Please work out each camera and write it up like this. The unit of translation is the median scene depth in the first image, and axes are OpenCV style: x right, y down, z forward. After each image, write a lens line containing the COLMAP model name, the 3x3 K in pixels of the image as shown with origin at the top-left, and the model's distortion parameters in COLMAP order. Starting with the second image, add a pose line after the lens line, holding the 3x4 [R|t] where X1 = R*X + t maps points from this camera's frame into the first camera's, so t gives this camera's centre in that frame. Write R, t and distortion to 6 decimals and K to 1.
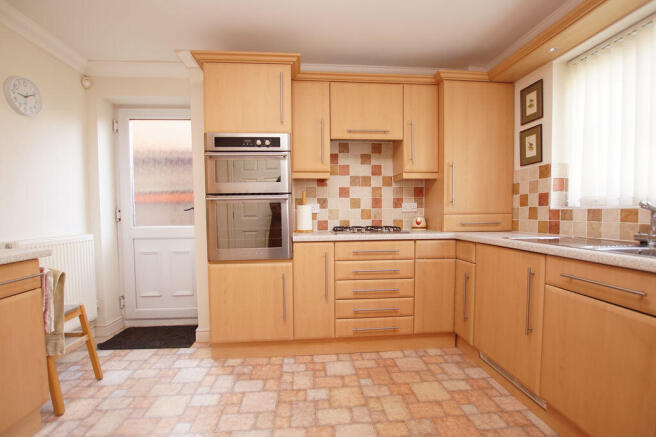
lens RADIAL K [[300.6, 0, 328.7], [0, 300.6, 226.8], [0, 0, 1]] dist [-0.029100, 0.000187]
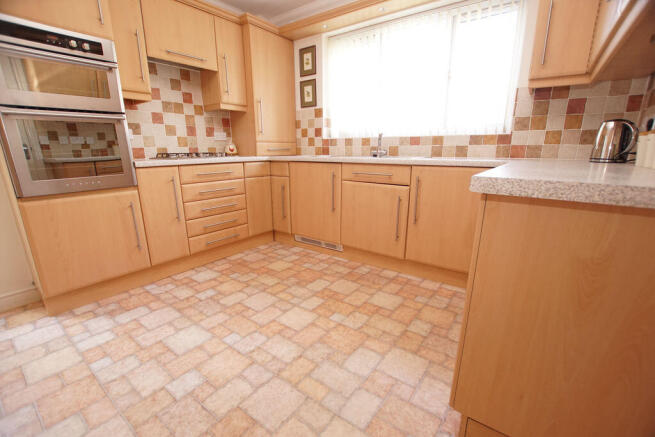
lens RADIAL K [[279.1, 0, 327.5], [0, 279.1, 218.5], [0, 0, 1]] dist [-0.025623, 0.000162]
pose [[0.674166, -0.174944, 0.717562, -0.334525], [0.032382, 0.977610, 0.207921, 0.042642], [-0.737870, -0.116937, 0.664736, -0.034771]]
